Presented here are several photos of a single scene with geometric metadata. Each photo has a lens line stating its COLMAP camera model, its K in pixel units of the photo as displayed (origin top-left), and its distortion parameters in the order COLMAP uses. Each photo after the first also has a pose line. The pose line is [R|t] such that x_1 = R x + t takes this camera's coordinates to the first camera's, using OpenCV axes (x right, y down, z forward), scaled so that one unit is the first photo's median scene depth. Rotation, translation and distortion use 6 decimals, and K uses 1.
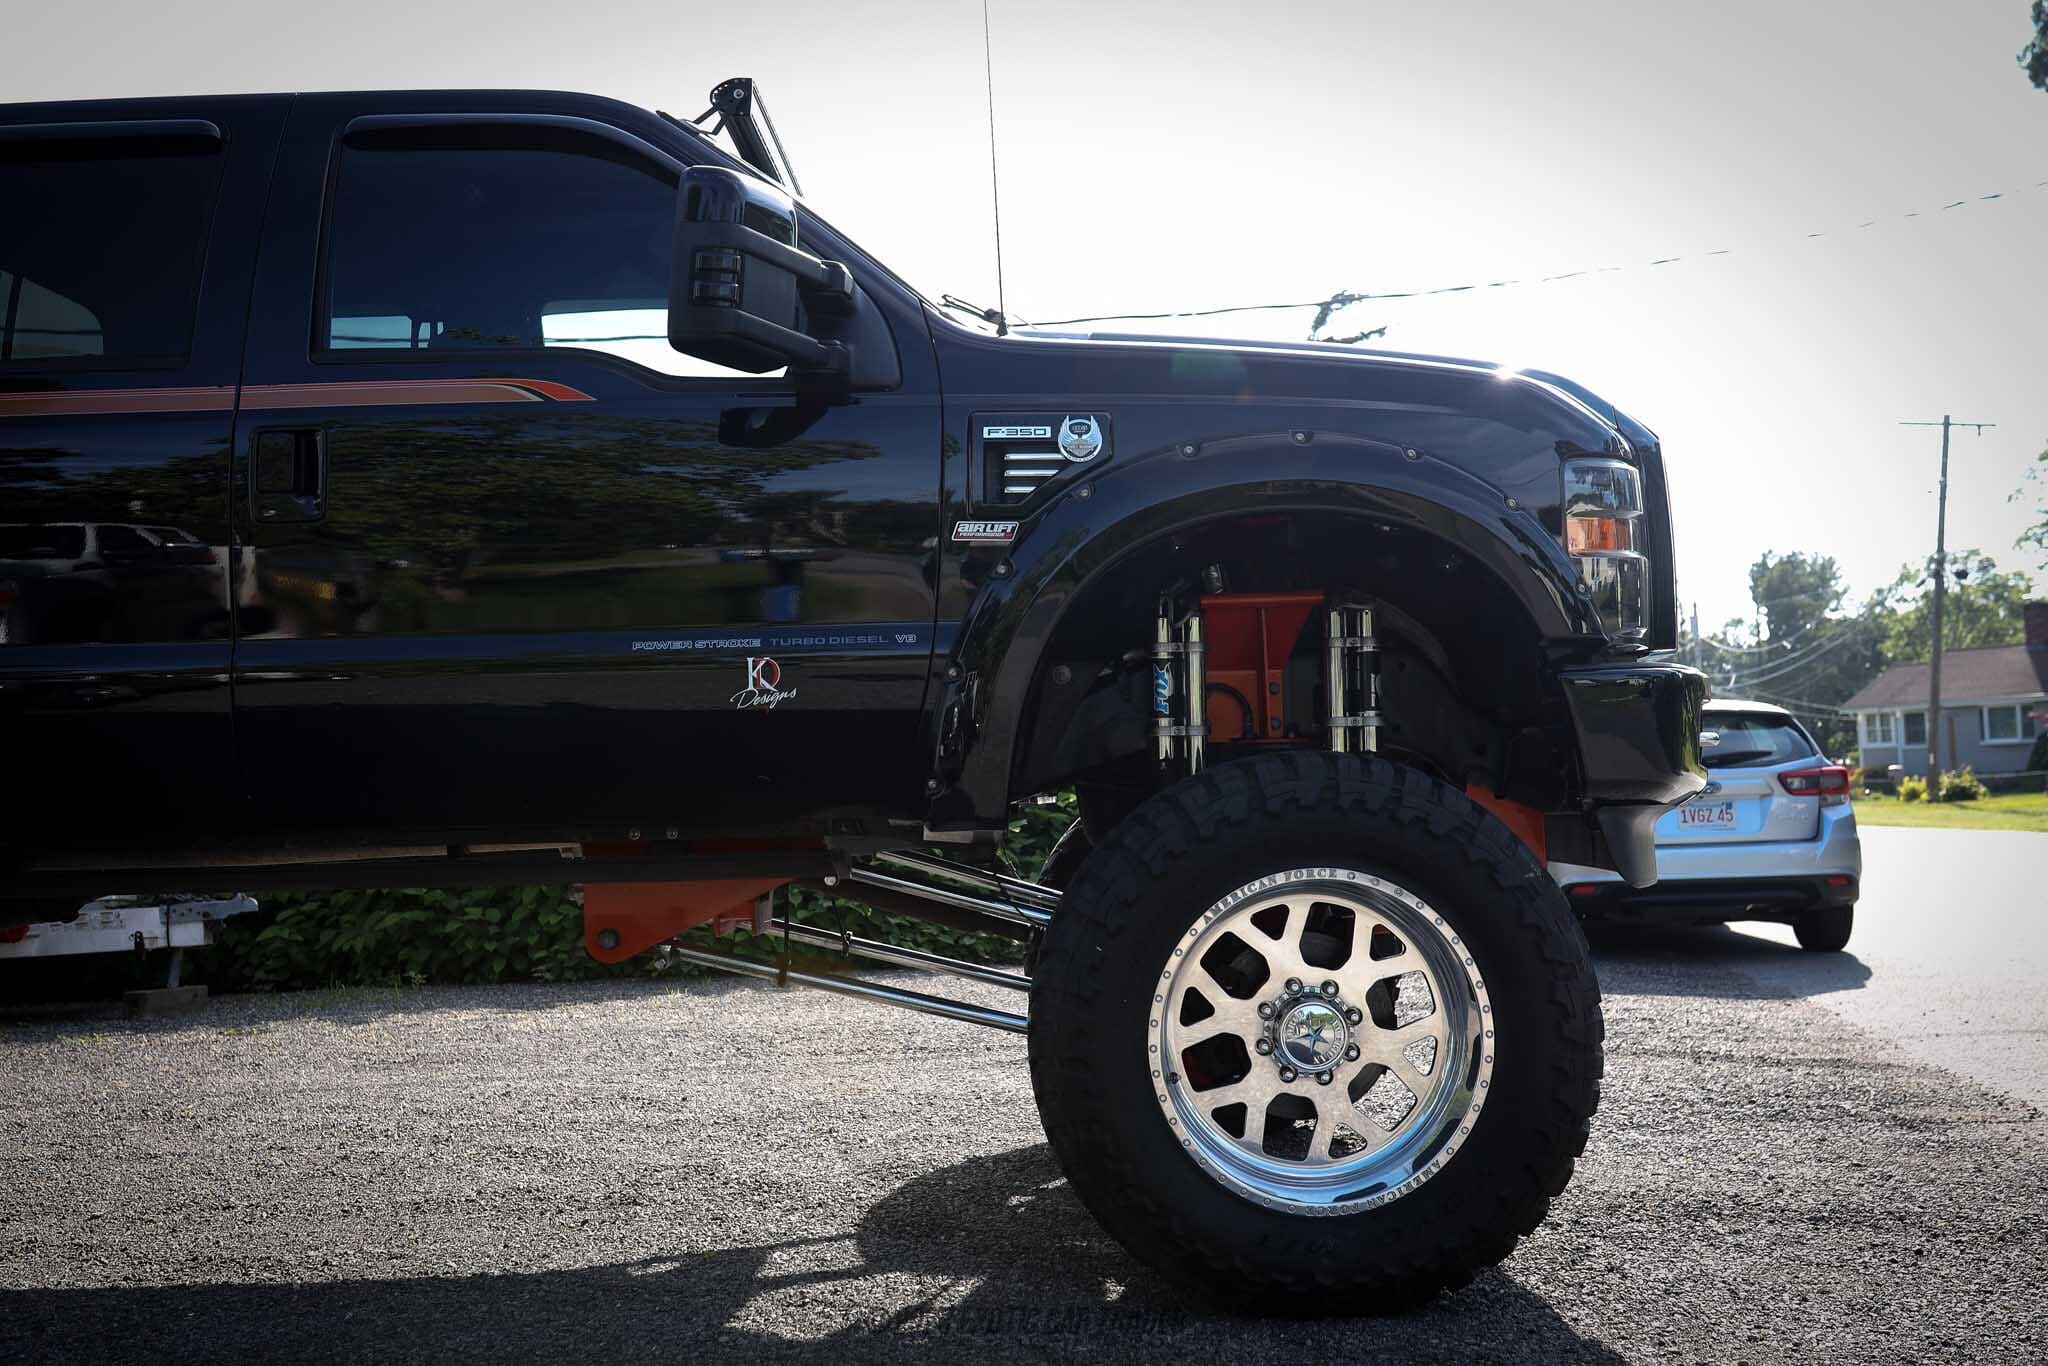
lens RADIAL K [[2478.2, 0, 1024.0], [0, 2478.2, 683.0], [0, 0, 1]] dist [-0.054825, -0.016495]
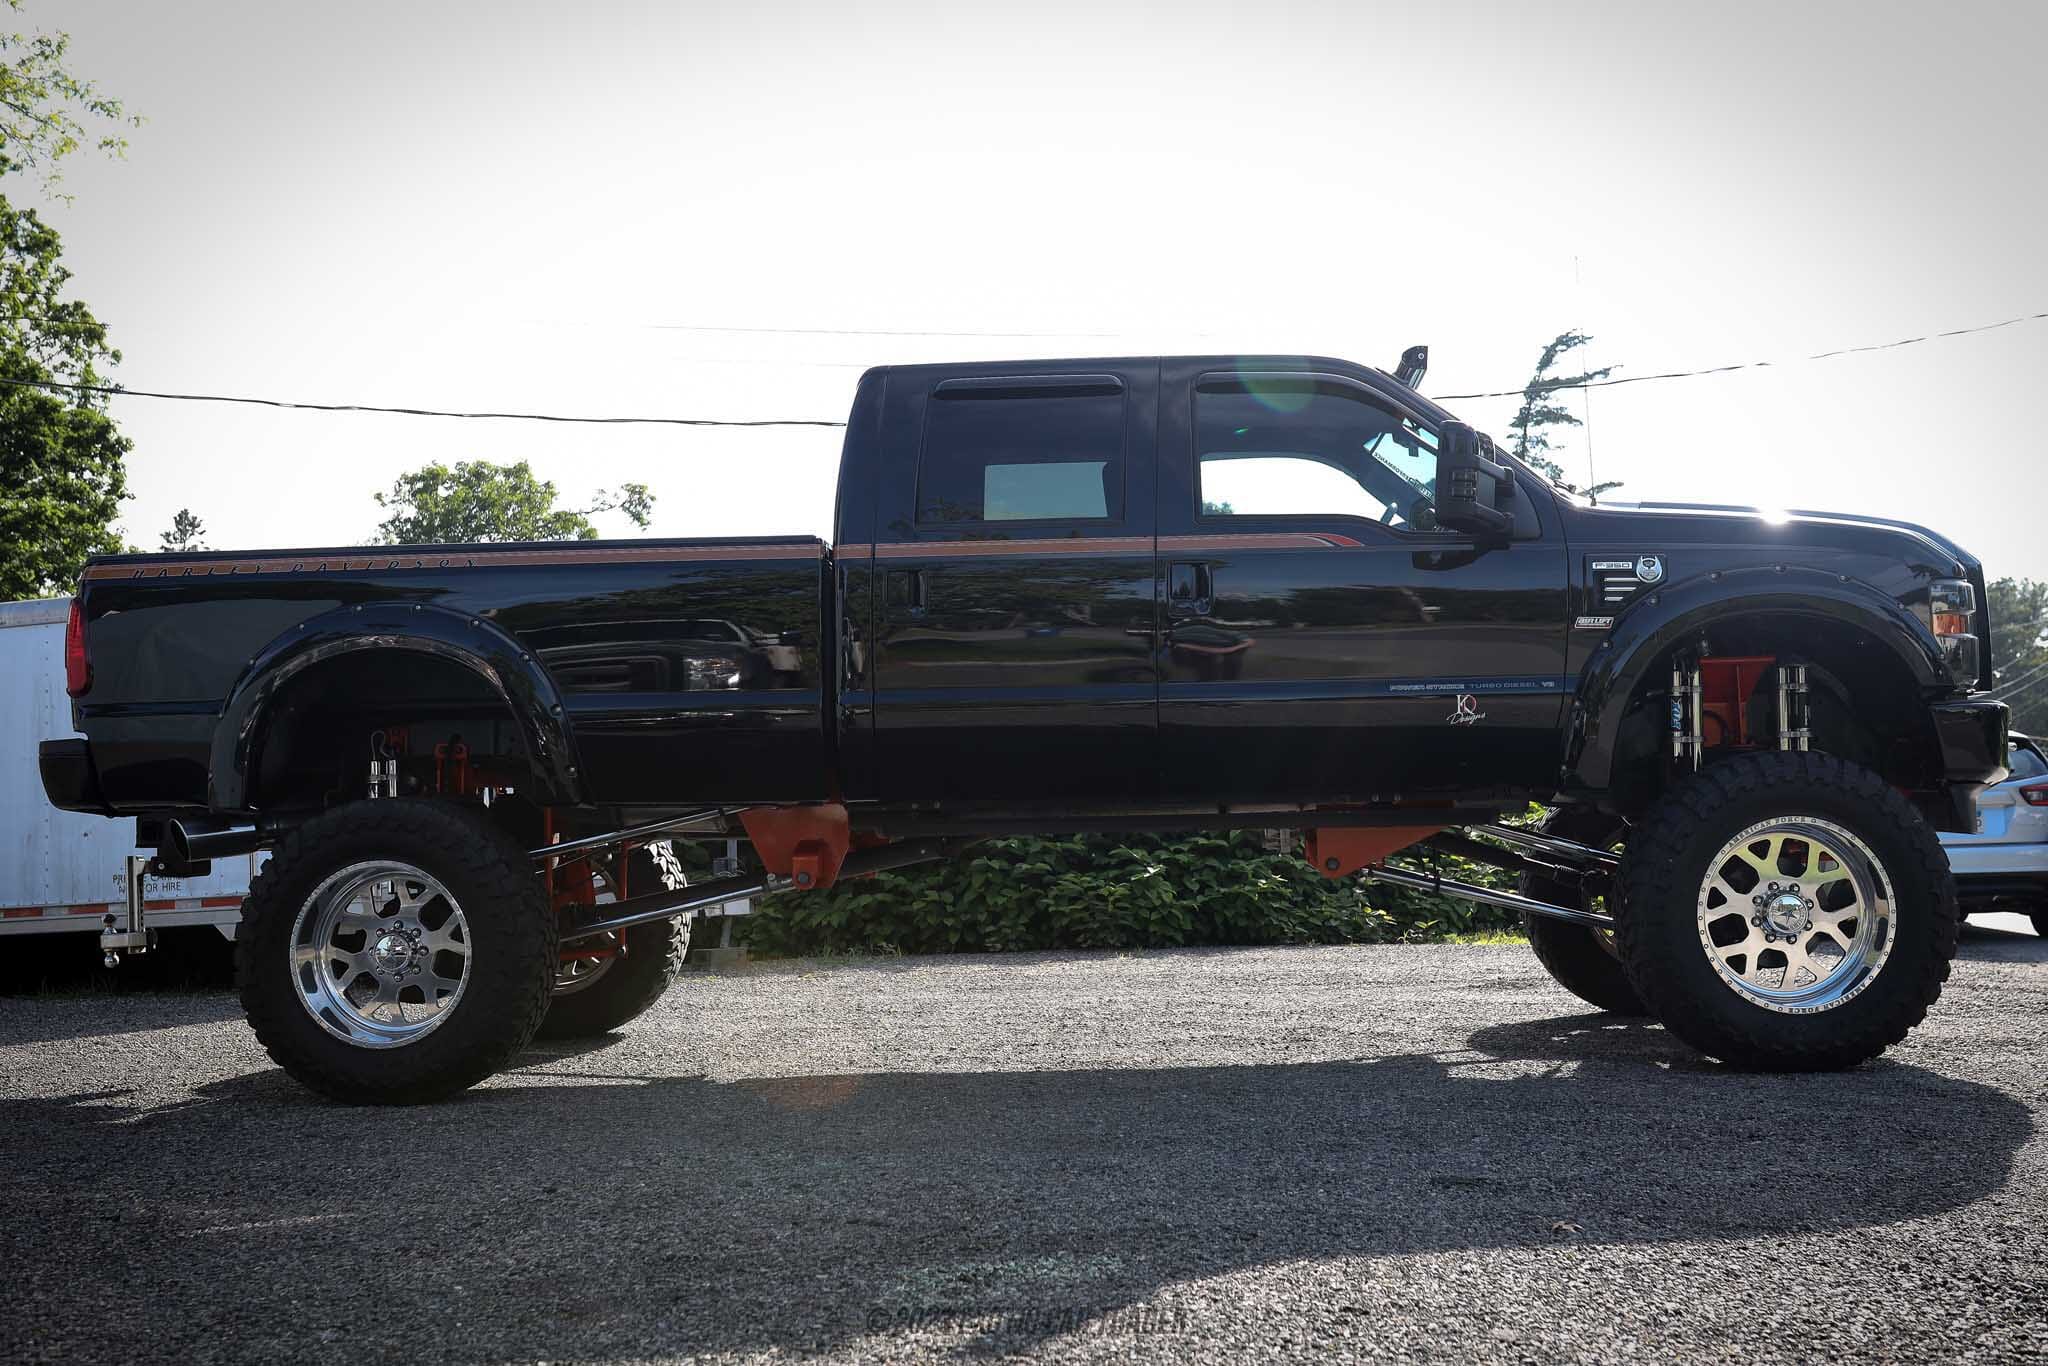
lens RADIAL K [[2478.2, 0, 1024.0], [0, 2478.2, 683.0], [0, 0, 1]] dist [-0.054825, -0.016495]
pose [[0.997041, 0.004048, -0.076771, -0.274672], [-0.004861, 0.999934, -0.010411, 0.000938], [0.076724, 0.010753, 0.996994, -0.738377]]
